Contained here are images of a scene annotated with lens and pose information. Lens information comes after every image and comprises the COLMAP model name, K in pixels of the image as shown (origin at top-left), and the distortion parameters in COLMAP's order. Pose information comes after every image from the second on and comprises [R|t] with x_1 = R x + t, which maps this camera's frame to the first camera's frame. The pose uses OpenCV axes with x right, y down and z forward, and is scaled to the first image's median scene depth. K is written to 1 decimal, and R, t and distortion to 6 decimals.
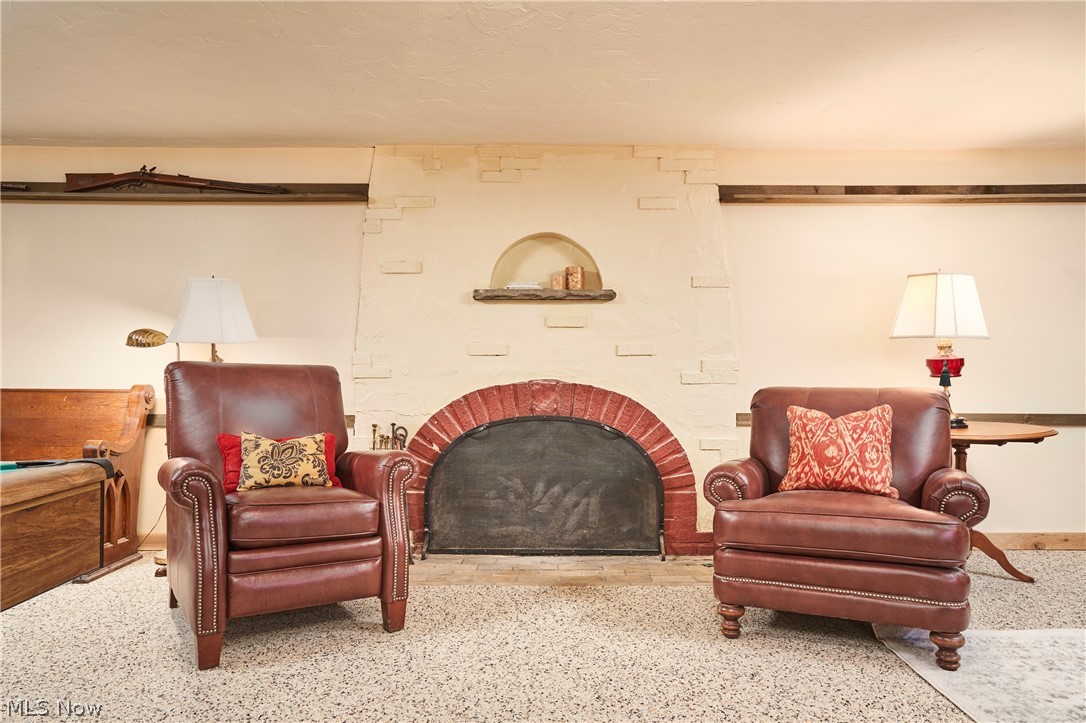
lens RADIAL K [[749.3, 0, 543.1], [0, 749.3, 360.5], [0, 0, 1]] dist [0.006227, 0.000704]
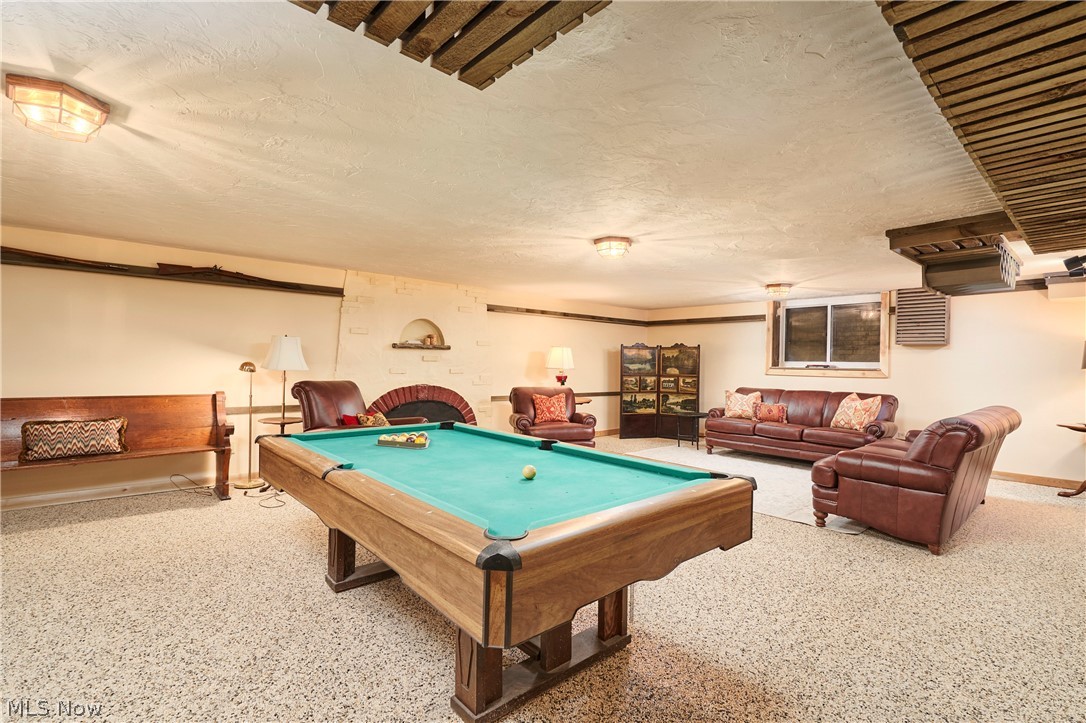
lens RADIAL K [[496.9, 0, 543.0], [0, 496.9, 363.0], [0, 0, 1]] dist [0.000137, -0.000250]
pose [[0.753433, 0.011656, 0.657421, -0.708444], [-0.026357, 0.999575, 0.012484, -0.066178], [-0.656996, -0.026734, 0.753420, -0.364284]]
